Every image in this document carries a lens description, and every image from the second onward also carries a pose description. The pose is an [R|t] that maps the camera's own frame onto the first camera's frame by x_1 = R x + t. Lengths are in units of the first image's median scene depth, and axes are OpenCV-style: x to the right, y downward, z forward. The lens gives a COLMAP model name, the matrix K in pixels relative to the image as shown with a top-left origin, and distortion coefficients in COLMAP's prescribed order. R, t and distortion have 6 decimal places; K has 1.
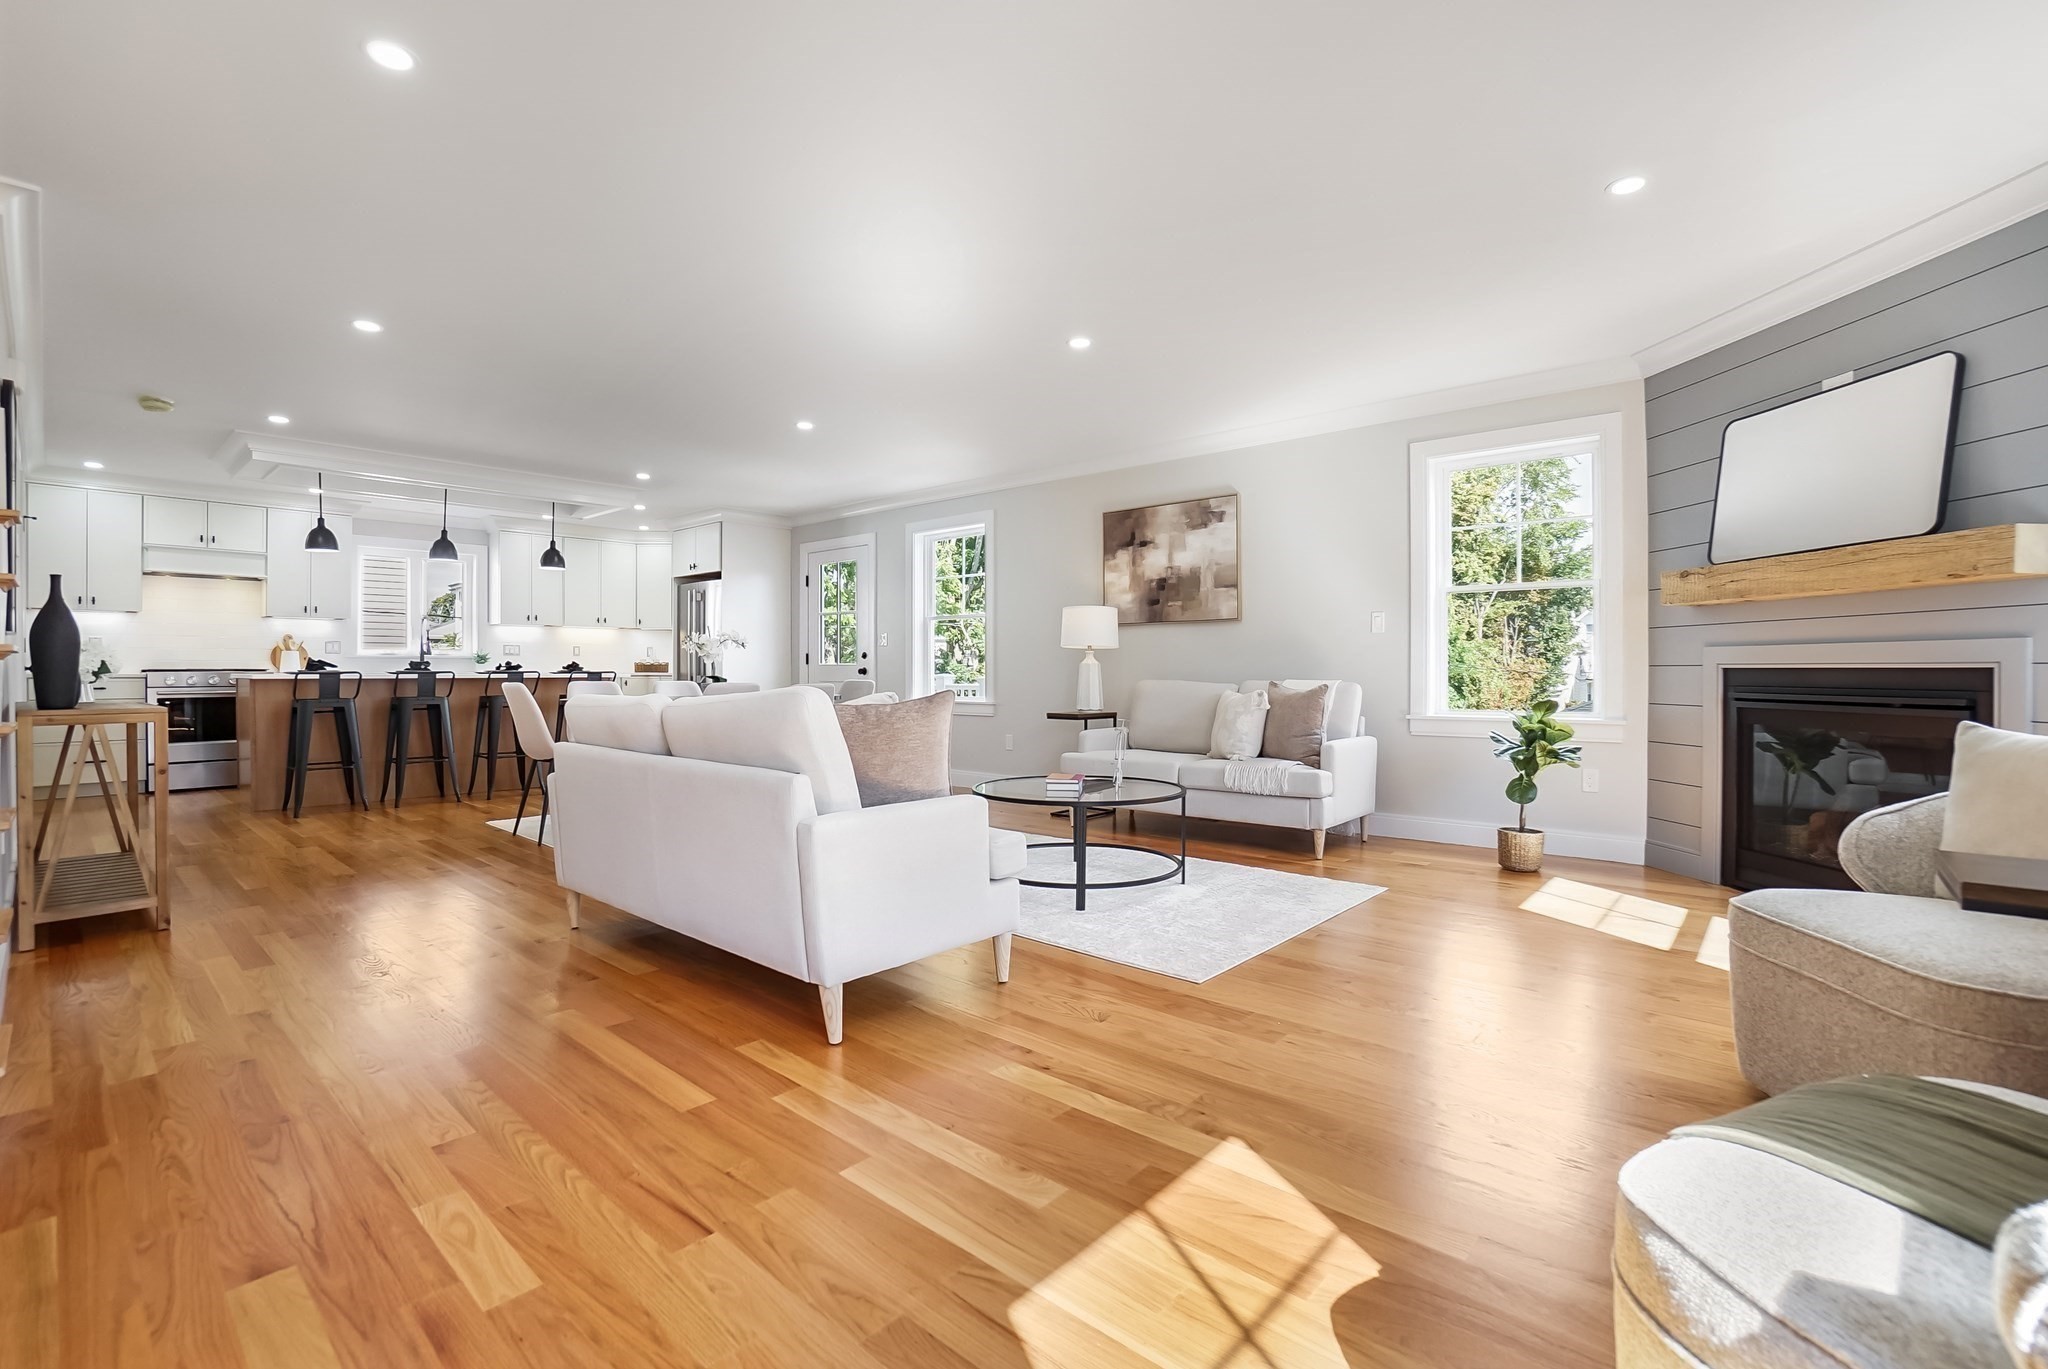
lens RADIAL K [[931.0, 0, 1011.9], [0, 931.0, 678.0], [0, 0, 1]] dist [-0.013605, 0.002151]
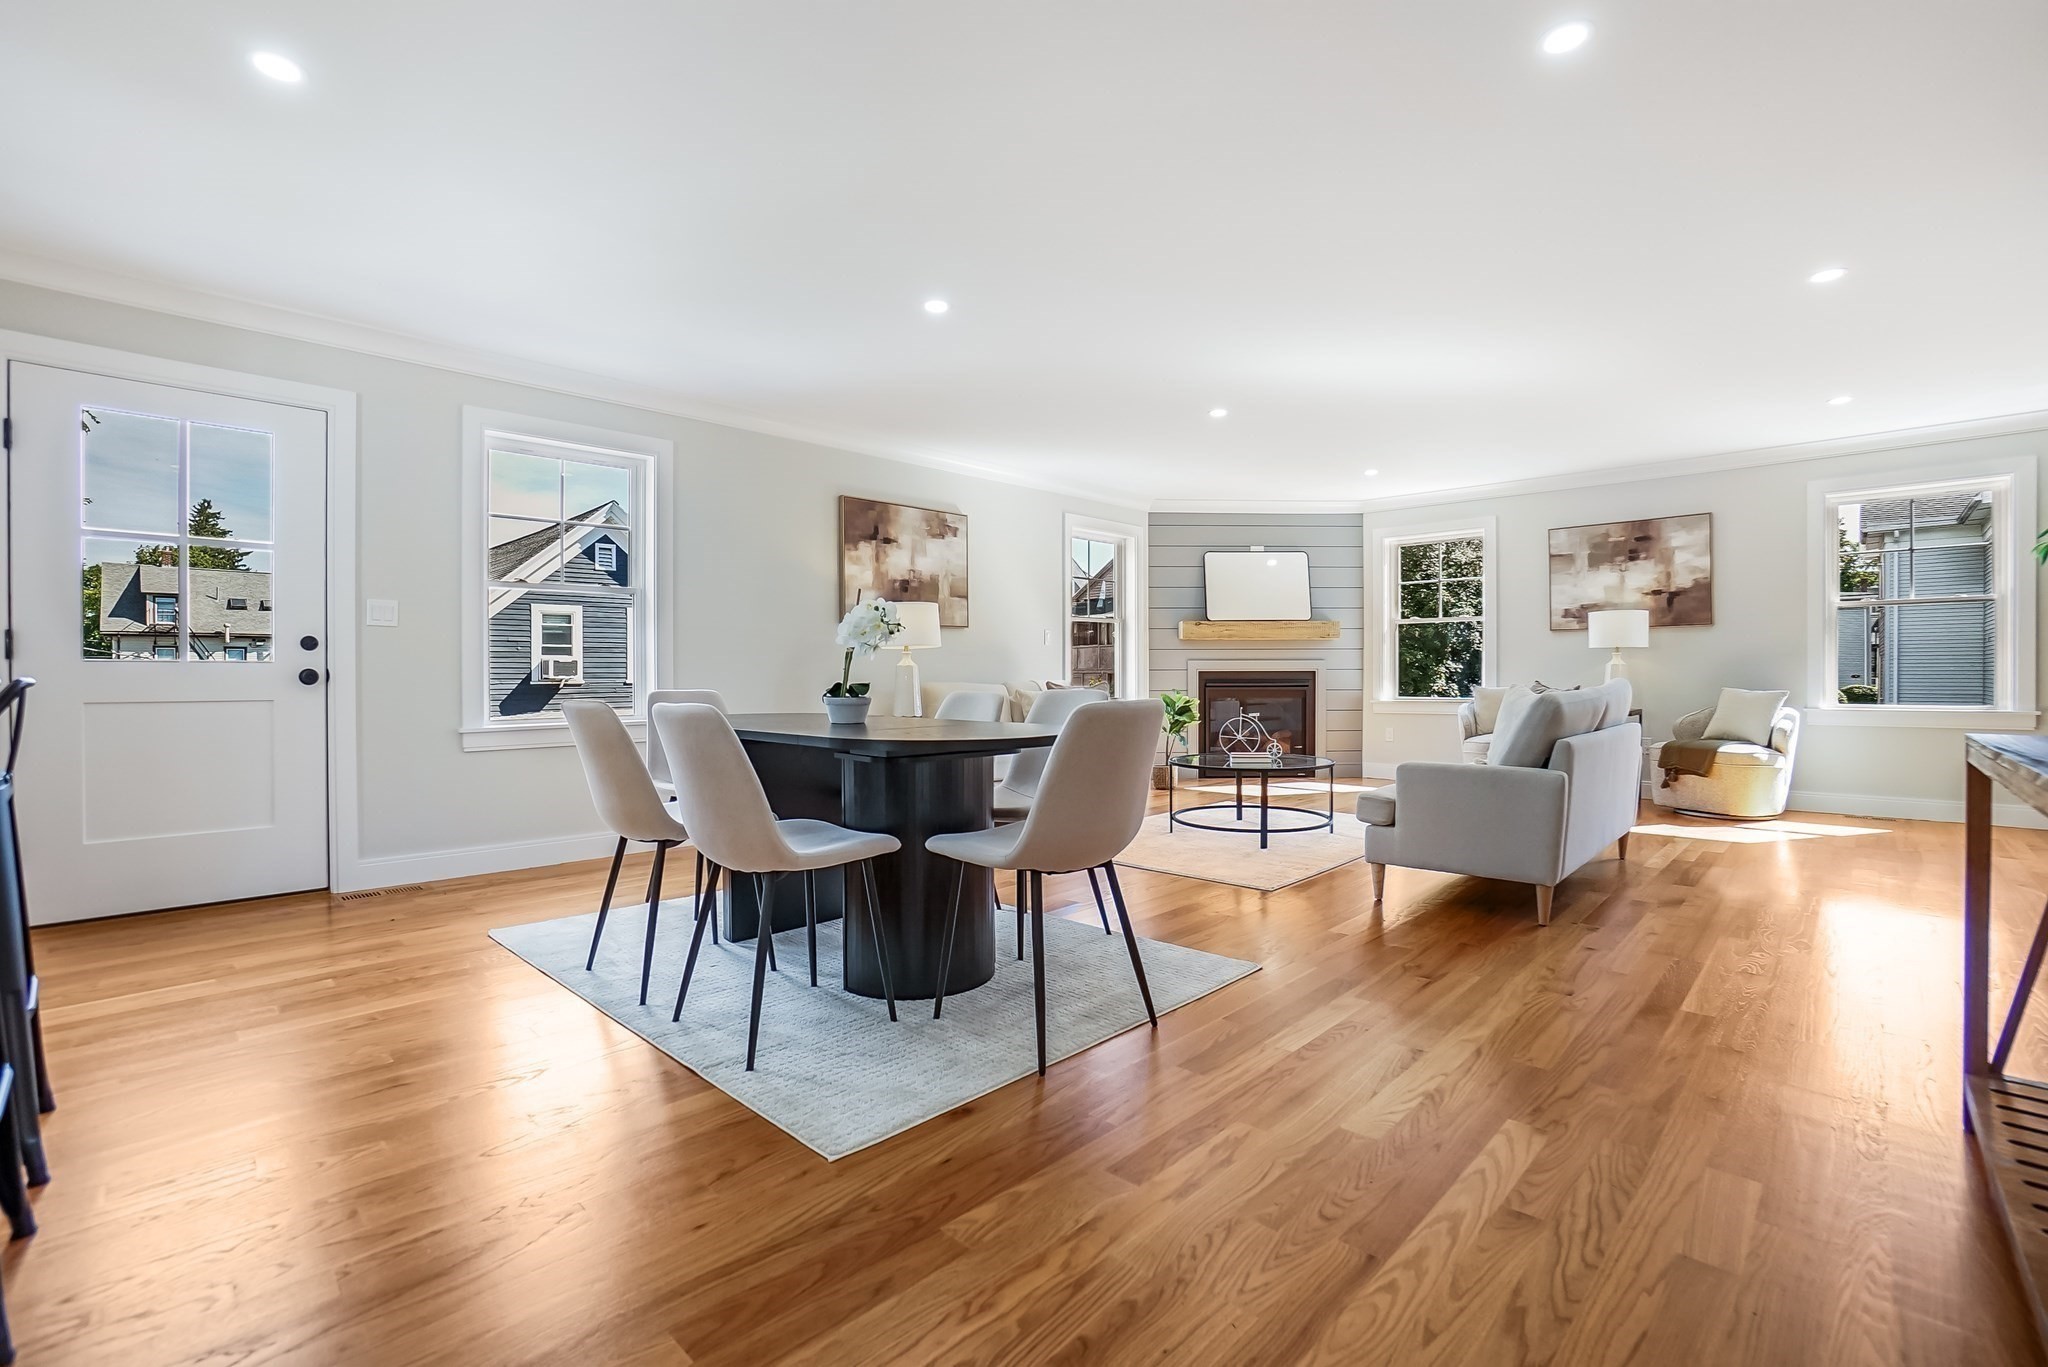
lens RADIAL K [[897.8, 0, 1006.2], [0, 897.8, 681.2], [0, 0, 1]] dist [-0.036328, 0.005659]
pose [[0.032021, -0.011998, 0.999415, -0.763481], [0.010198, 0.999880, 0.011677, -0.008214], [-0.999435, 0.009819, 0.032140, 0.826407]]
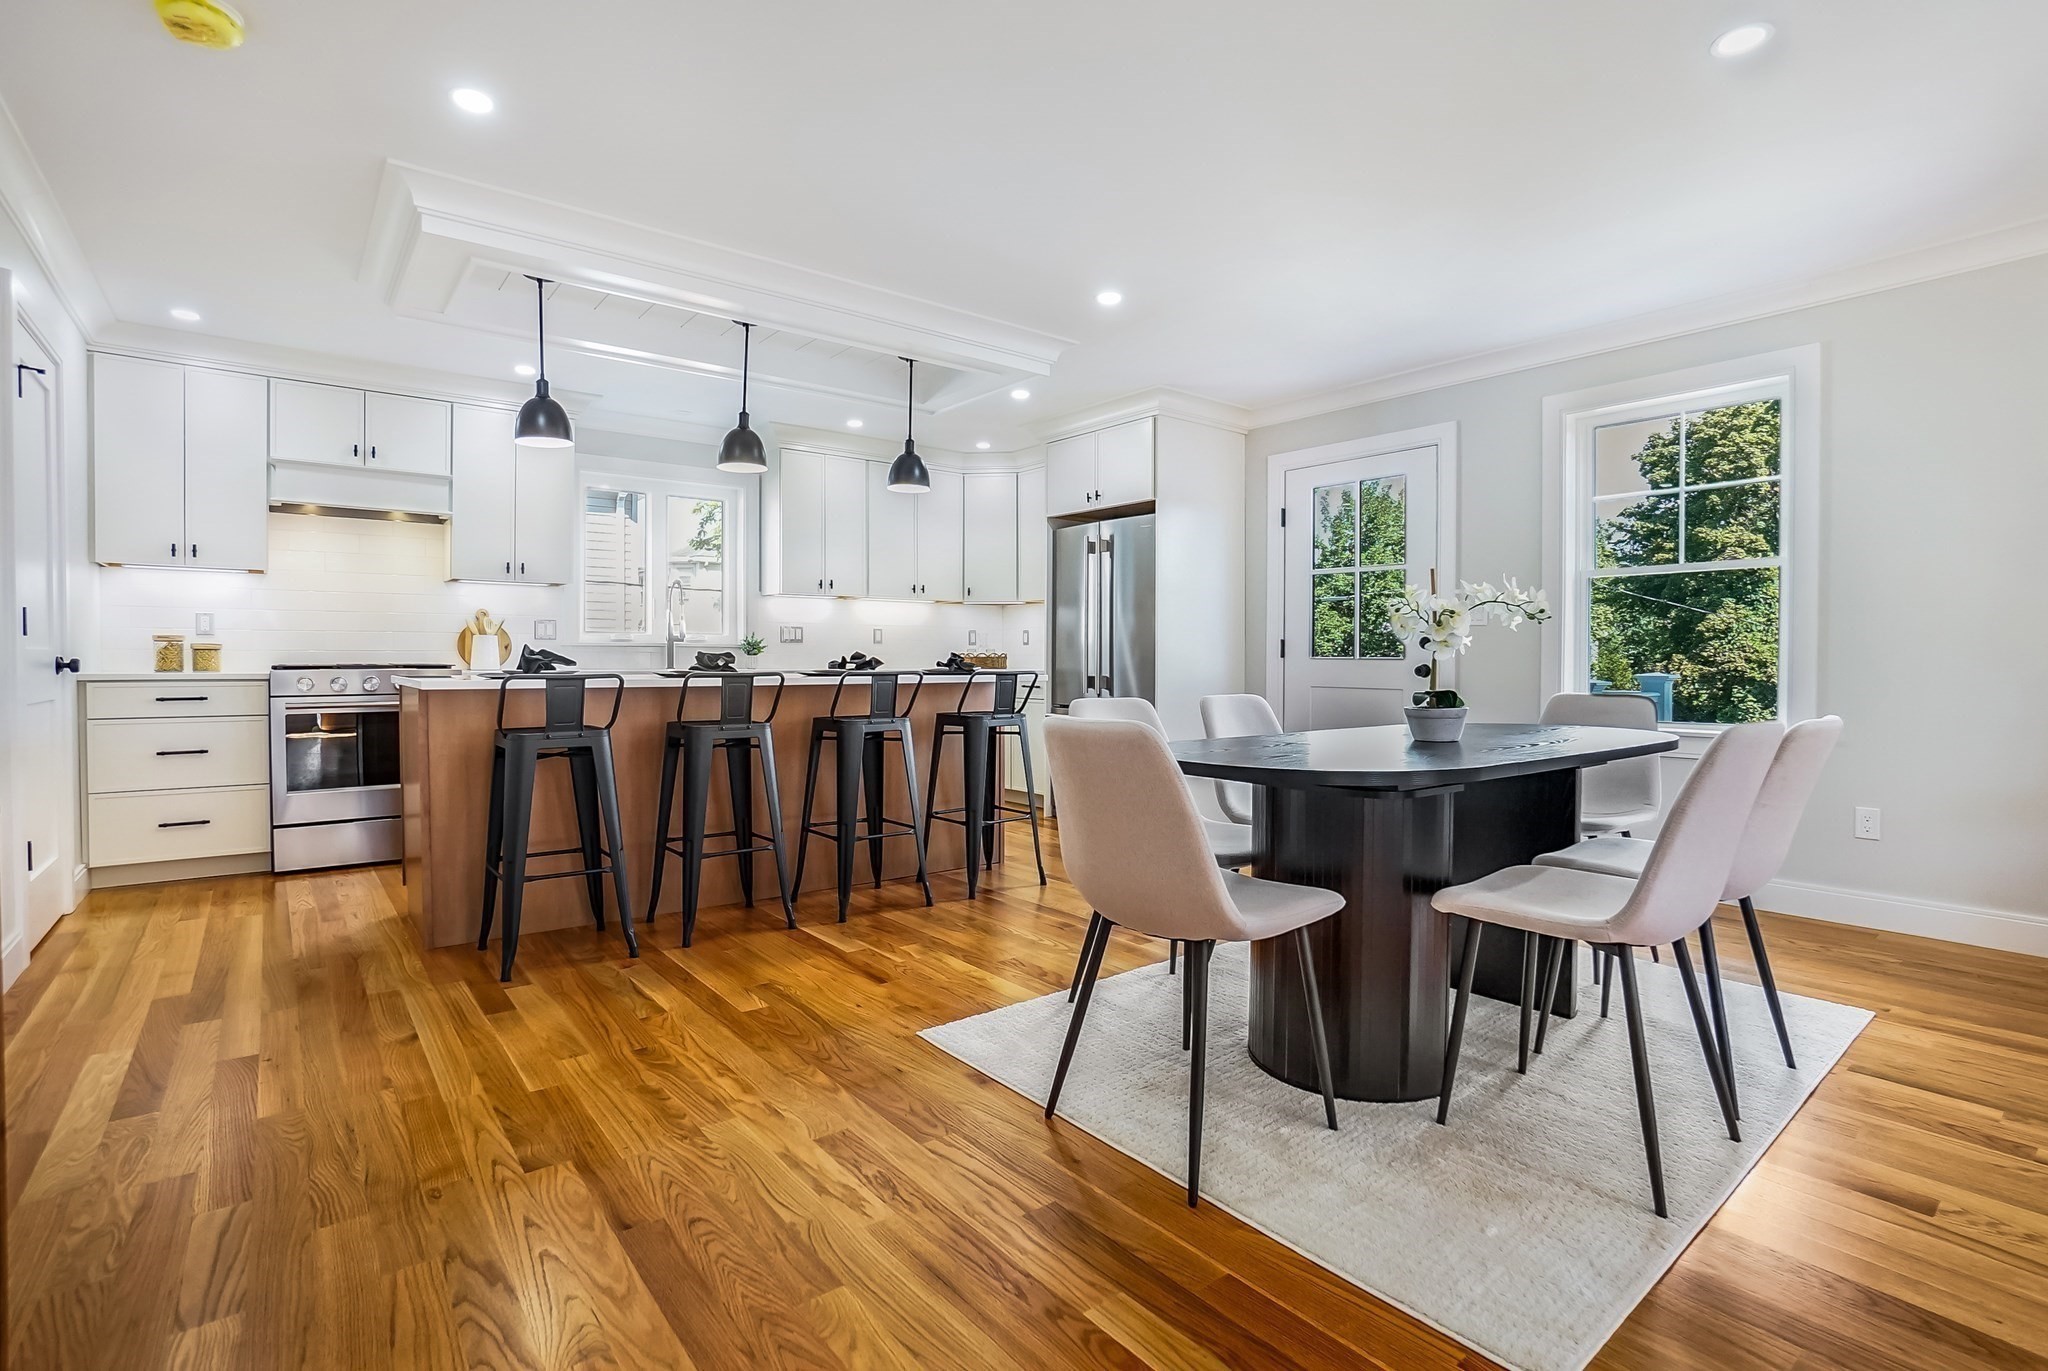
lens RADIAL K [[948.7, 0, 1009.3], [0, 948.7, 677.3], [0, 0, 1]] dist [-0.029991, 0.001249]
pose [[0.989028, 0.003669, -0.147681, -0.417327], [-0.002170, 0.999944, 0.010310, -0.010456], [0.147711, -0.009877, 0.988981, 0.524037]]
